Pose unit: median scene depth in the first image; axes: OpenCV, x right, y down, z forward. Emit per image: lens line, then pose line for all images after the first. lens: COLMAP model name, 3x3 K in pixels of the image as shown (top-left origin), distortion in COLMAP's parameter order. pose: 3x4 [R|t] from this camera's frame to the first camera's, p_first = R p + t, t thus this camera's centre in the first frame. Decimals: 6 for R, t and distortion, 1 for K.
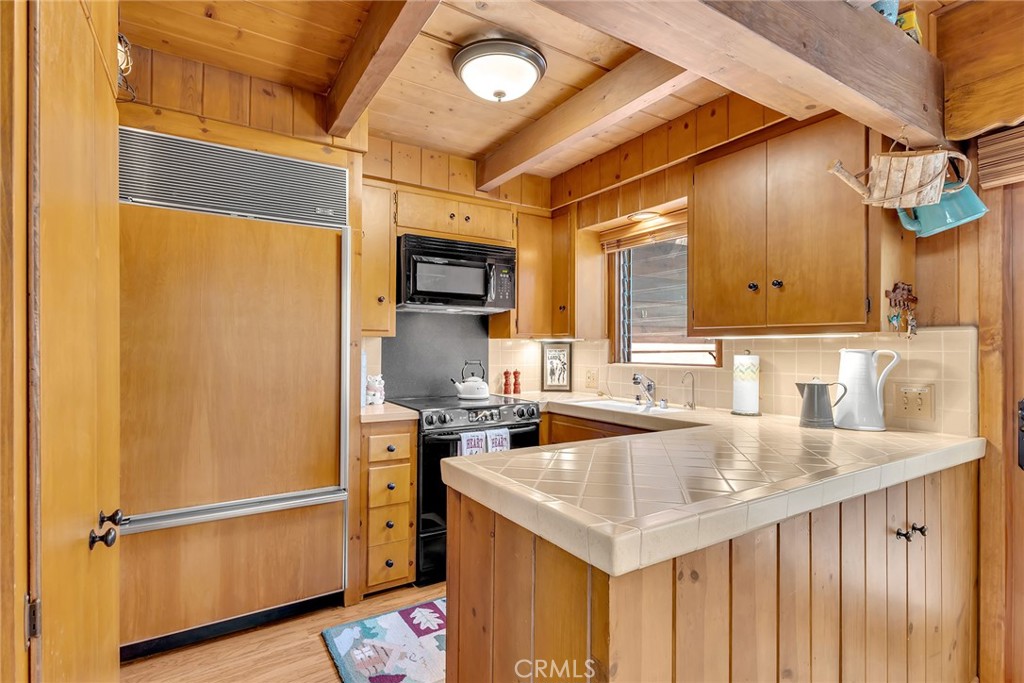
lens RADIAL K [[498.9, 0, 517.7], [0, 498.9, 344.8], [0, 0, 1]] dist [0.005916, 0.000541]
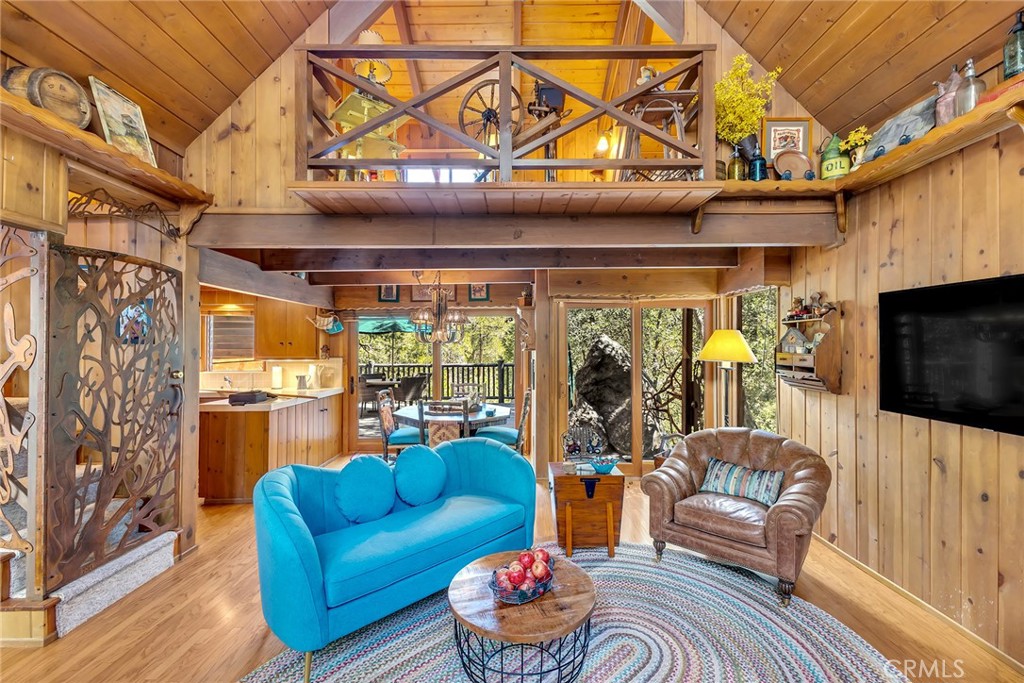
lens RADIAL K [[446.9, 0, 510.7], [0, 446.9, 339.7], [0, 0, 1]] dist [0.009094, -0.002488]
pose [[0.552822, 0.007691, 0.833264, -0.905798], [-0.001258, 0.999964, -0.008395, -0.112030], [-0.833298, 0.003593, 0.552812, -1.459533]]
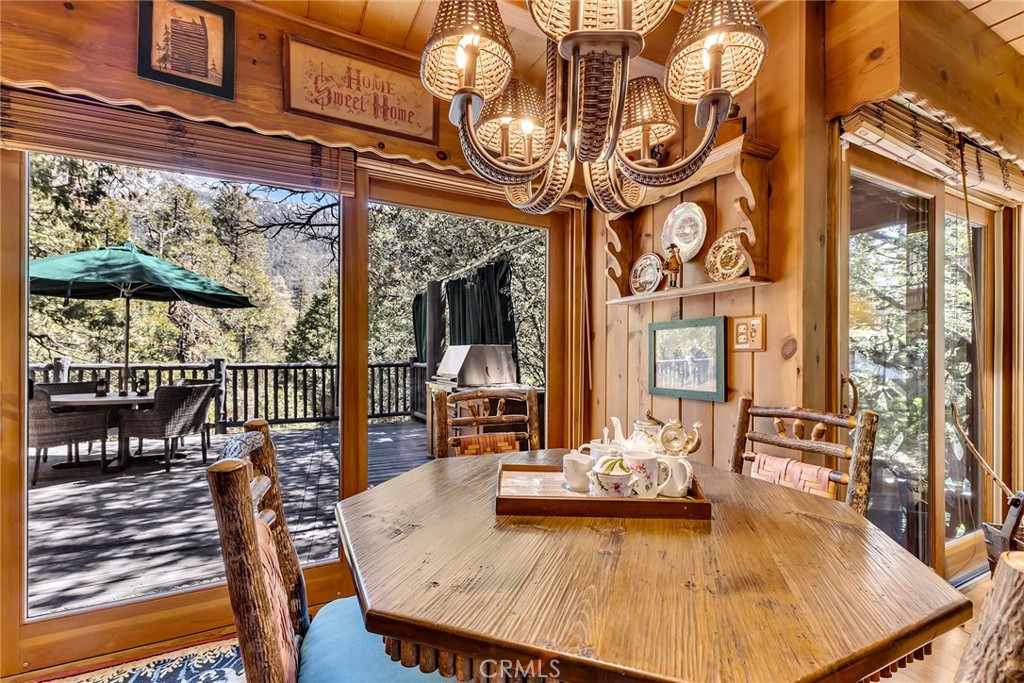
lens RADIAL K [[446.9, 0, 512.2], [0, 446.9, 358.8], [0, 0, 1]] dist [0.009094, -0.002488]
pose [[0.088864, -0.006774, 0.996021, 0.173719], [-0.014282, 0.999865, 0.008075, 0.039178], [-0.995941, -0.014943, 0.088755, -0.060288]]
